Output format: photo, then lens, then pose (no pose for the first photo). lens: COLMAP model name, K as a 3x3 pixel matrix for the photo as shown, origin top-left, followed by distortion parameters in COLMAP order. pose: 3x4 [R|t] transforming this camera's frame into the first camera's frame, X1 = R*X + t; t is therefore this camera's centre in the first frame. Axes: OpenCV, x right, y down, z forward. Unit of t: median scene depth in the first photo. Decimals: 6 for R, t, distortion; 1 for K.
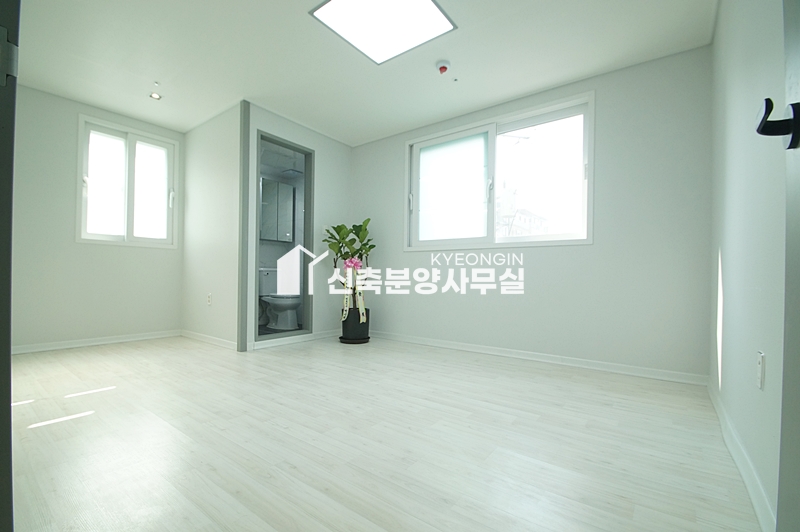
lens RADIAL K [[351.1, 0, 397.8], [0, 351.1, 270.0], [0, 0, 1]] dist [-0.006705, -0.004033]
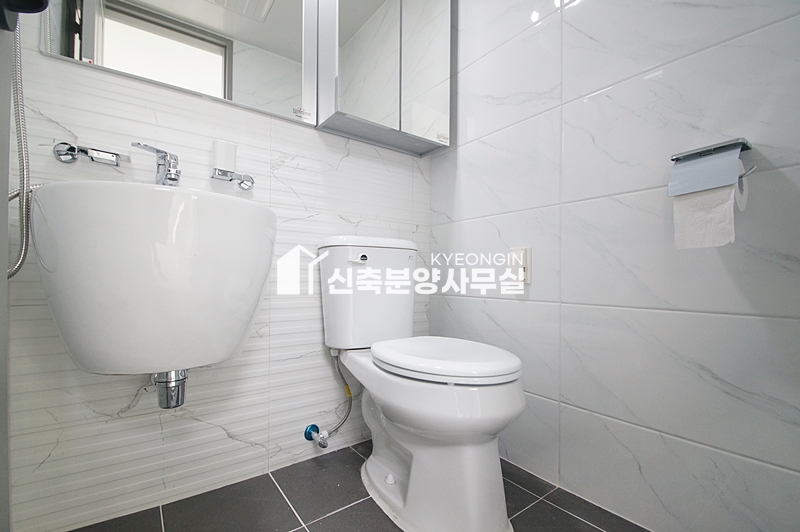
lens RADIAL K [[351.1, 0, 401.1], [0, 351.1, 270.3], [0, 0, 1]] dist [-0.006705, -0.004033]
pose [[0.958188, -0.007355, -0.286045, -0.279593], [0.005307, 0.999954, -0.007933, 0.022347], [0.286090, 0.006083, 0.958183, 0.780480]]
